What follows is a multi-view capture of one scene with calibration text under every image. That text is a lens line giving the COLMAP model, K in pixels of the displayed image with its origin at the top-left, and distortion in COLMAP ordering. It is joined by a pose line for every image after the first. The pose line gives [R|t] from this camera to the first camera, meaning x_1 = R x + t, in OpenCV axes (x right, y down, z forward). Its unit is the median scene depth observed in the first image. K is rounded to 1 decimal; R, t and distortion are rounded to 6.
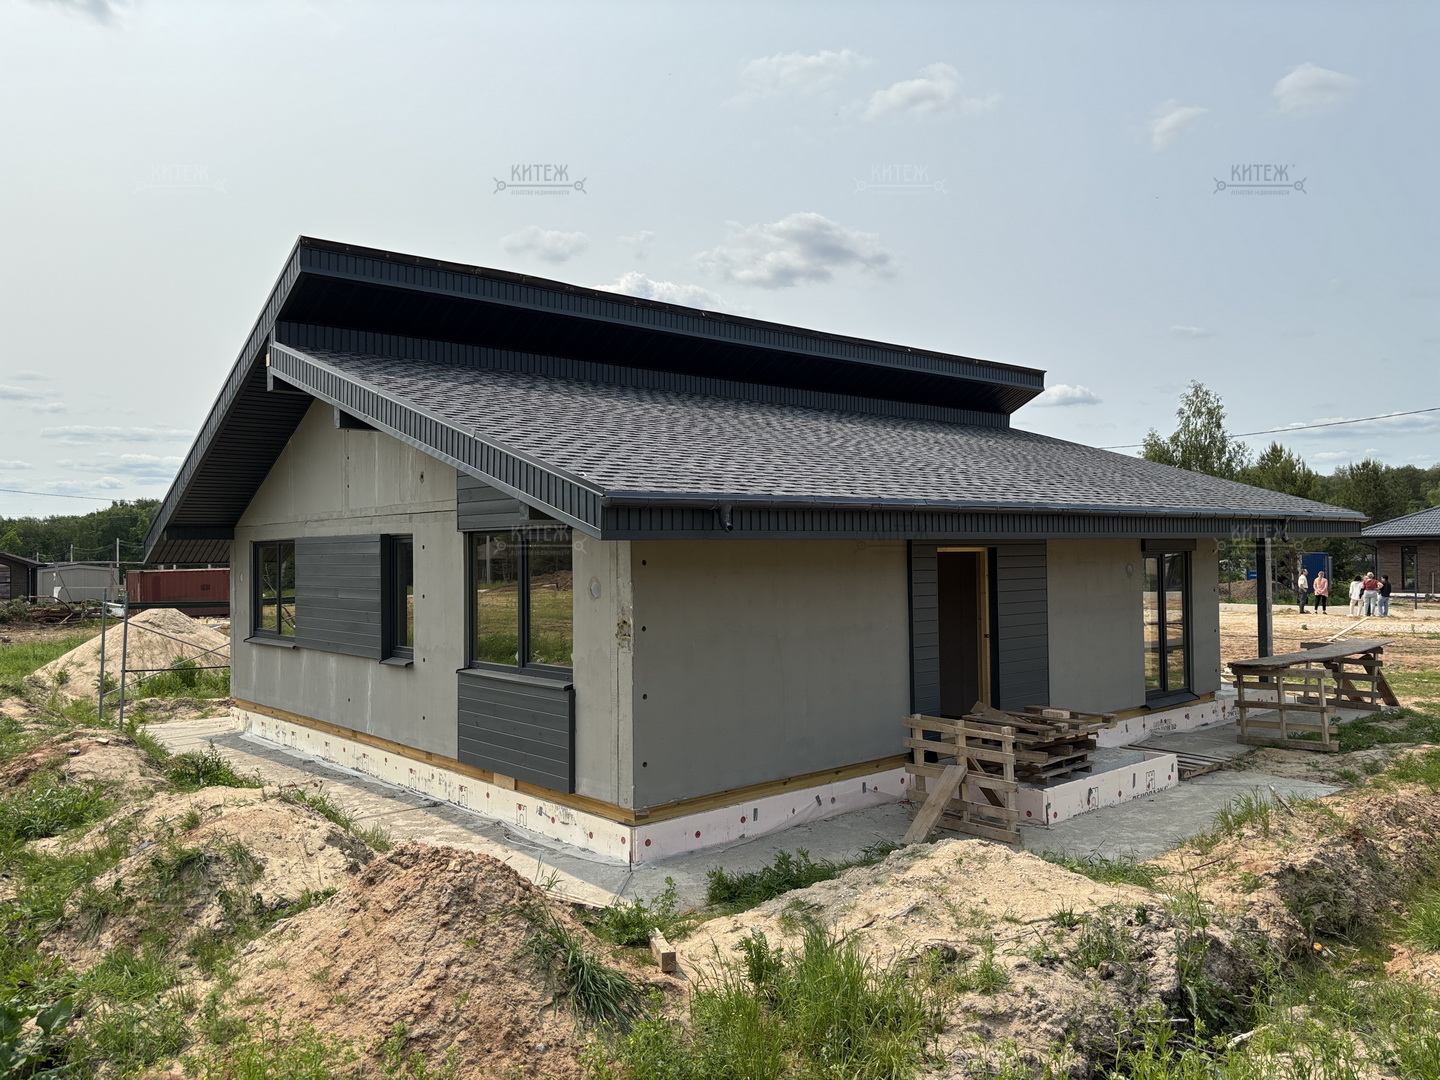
lens RADIAL K [[1083.9, 0, 701.3], [0, 1083.9, 545.6], [0, 0, 1]] dist [0.043284, -0.034245]
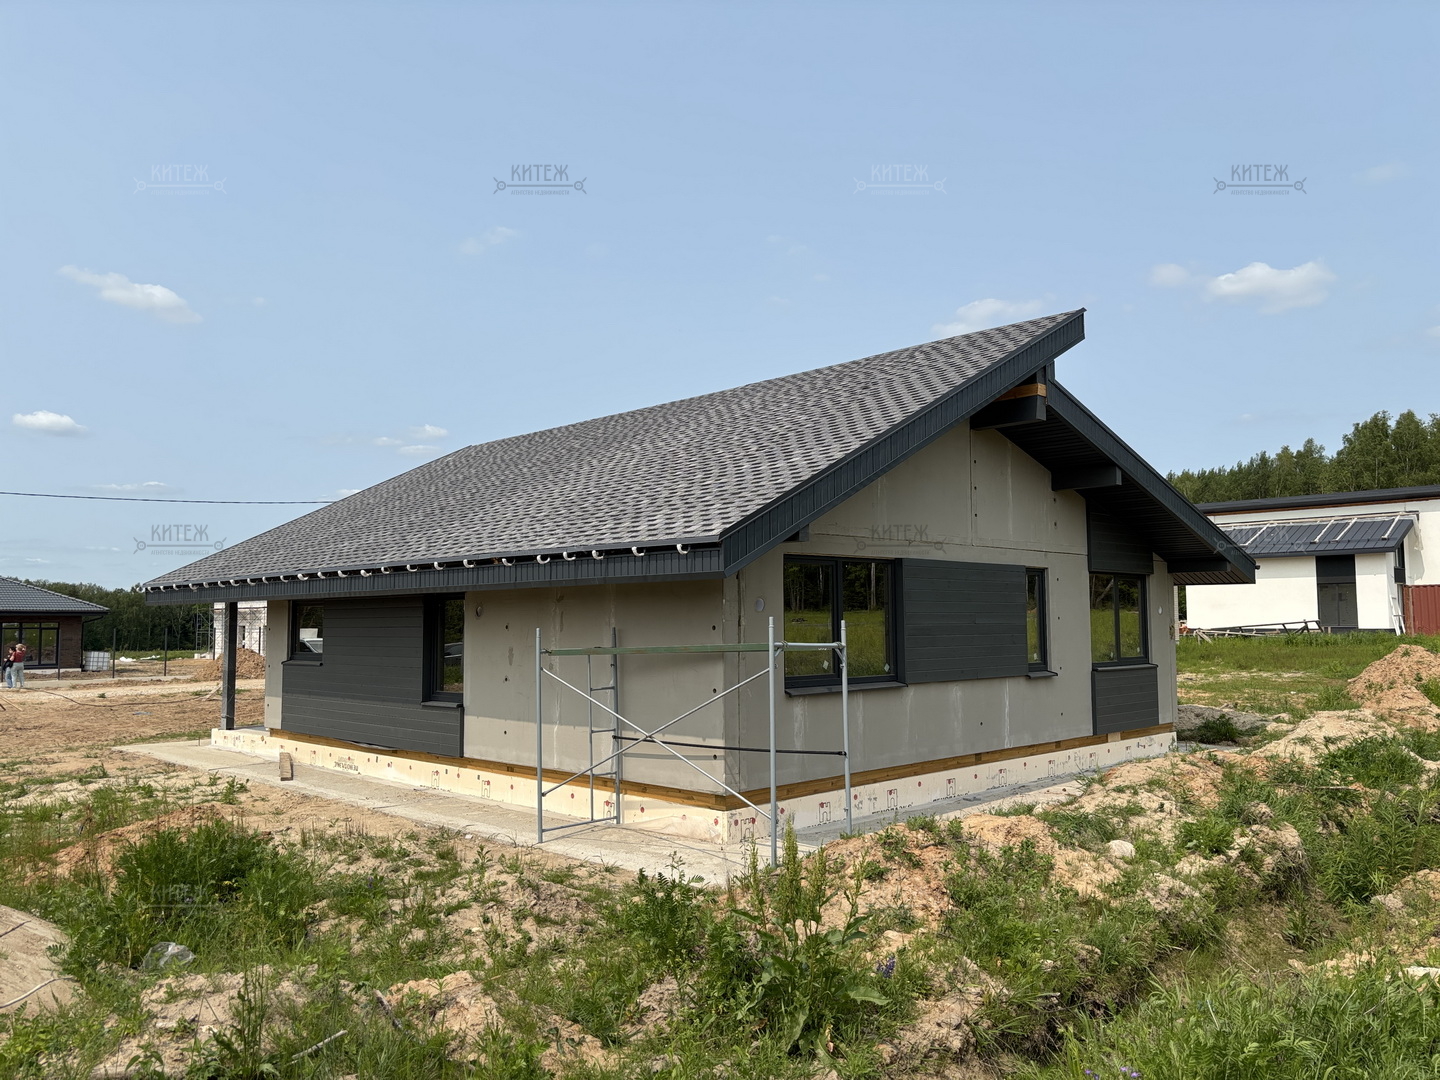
lens RADIAL K [[1083.9, 0, 727.0], [0, 1083.9, 545.0], [0, 0, 1]] dist [0.043284, -0.034245]
pose [[-0.074840, 0.086571, 0.993431, -1.422165], [0.001483, 0.996233, -0.086704, 0.067584], [-0.997194, -0.005015, -0.074687, 1.405762]]
